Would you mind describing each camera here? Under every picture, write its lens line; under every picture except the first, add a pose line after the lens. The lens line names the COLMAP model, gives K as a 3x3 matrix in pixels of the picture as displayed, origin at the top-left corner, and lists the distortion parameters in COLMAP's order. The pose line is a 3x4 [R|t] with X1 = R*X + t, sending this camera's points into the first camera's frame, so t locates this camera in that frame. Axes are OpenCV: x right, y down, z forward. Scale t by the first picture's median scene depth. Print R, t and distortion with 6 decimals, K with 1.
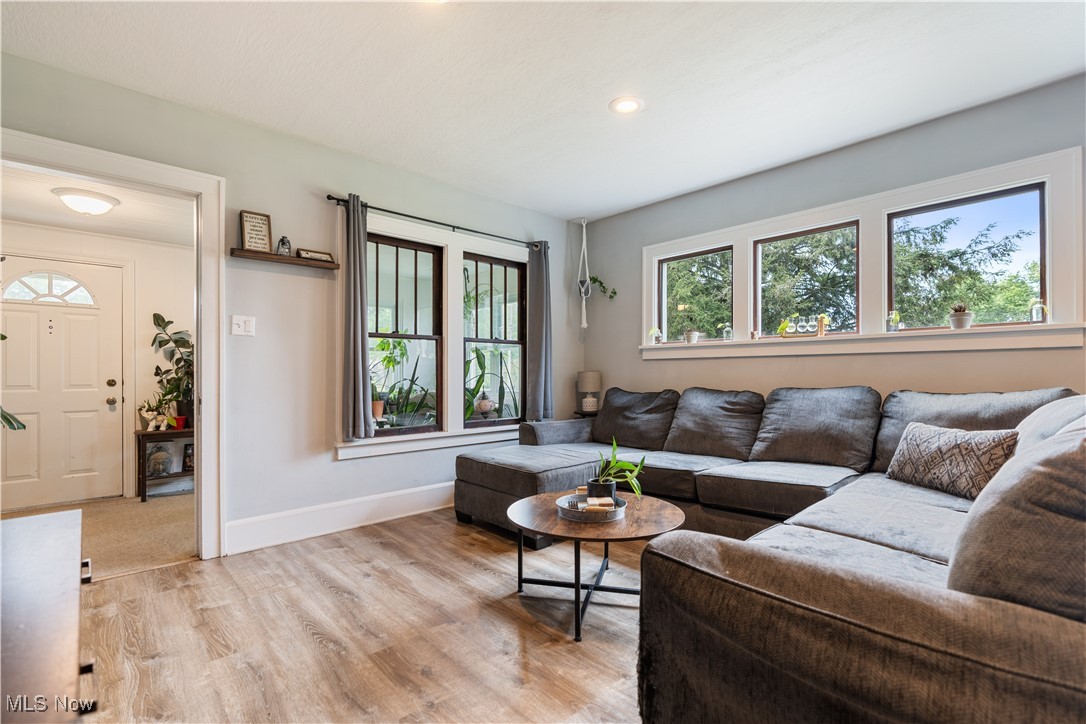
lens RADIAL K [[489.1, 0, 541.8], [0, 489.1, 374.2], [0, 0, 1]] dist [-0.000791, 0.000081]
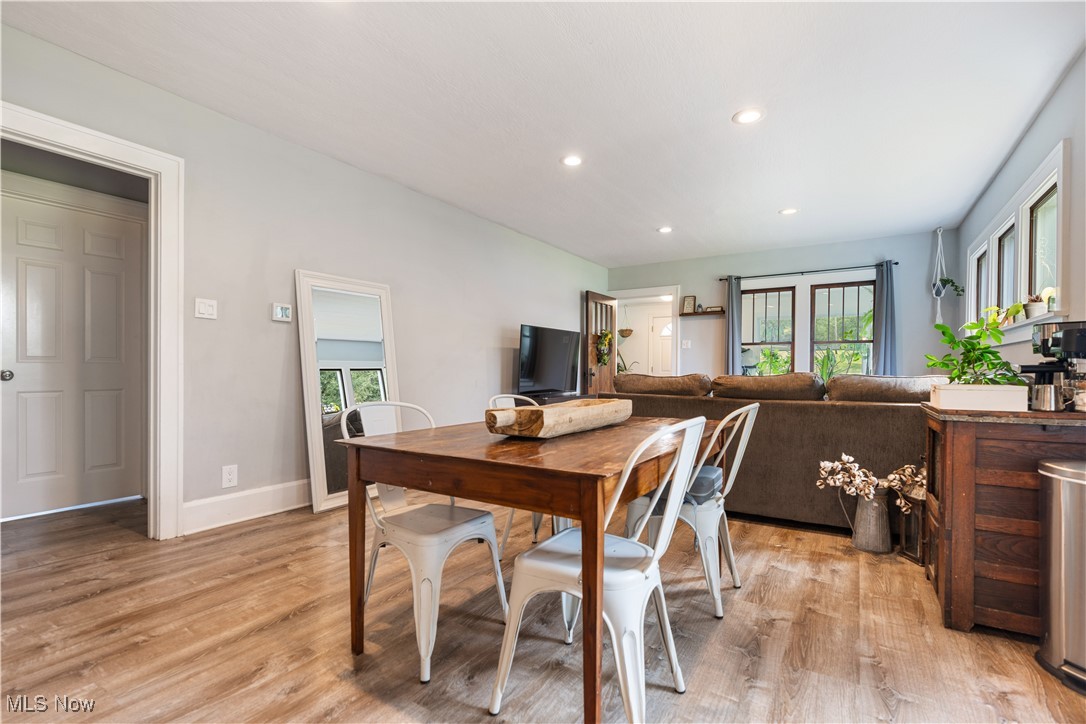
lens RADIAL K [[491.3, 0, 539.9], [0, 491.3, 371.7], [0, 0, 1]] dist [-0.004356, 0.001157]
pose [[0.244193, 0.010331, -0.969672, 1.238380], [-0.006392, 0.999939, 0.009044, 0.014306], [0.969706, 0.003990, 0.244244, -0.224458]]
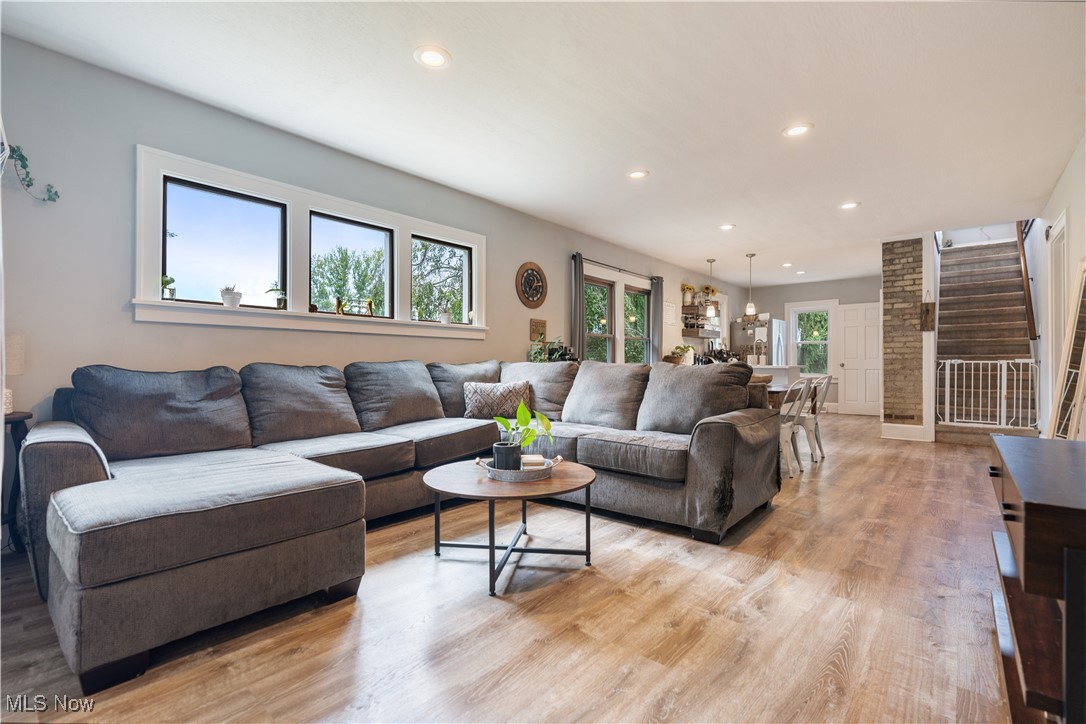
lens RADIAL K [[491.9, 0, 543.7], [0, 491.9, 365.7], [0, 0, 1]] dist [-0.003185, 0.000601]
pose [[-0.111888, 0.000463, 0.993721, -0.580820], [-0.002427, 0.999997, -0.000739, 0.032659], [-0.993718, -0.002495, -0.111886, 0.655371]]
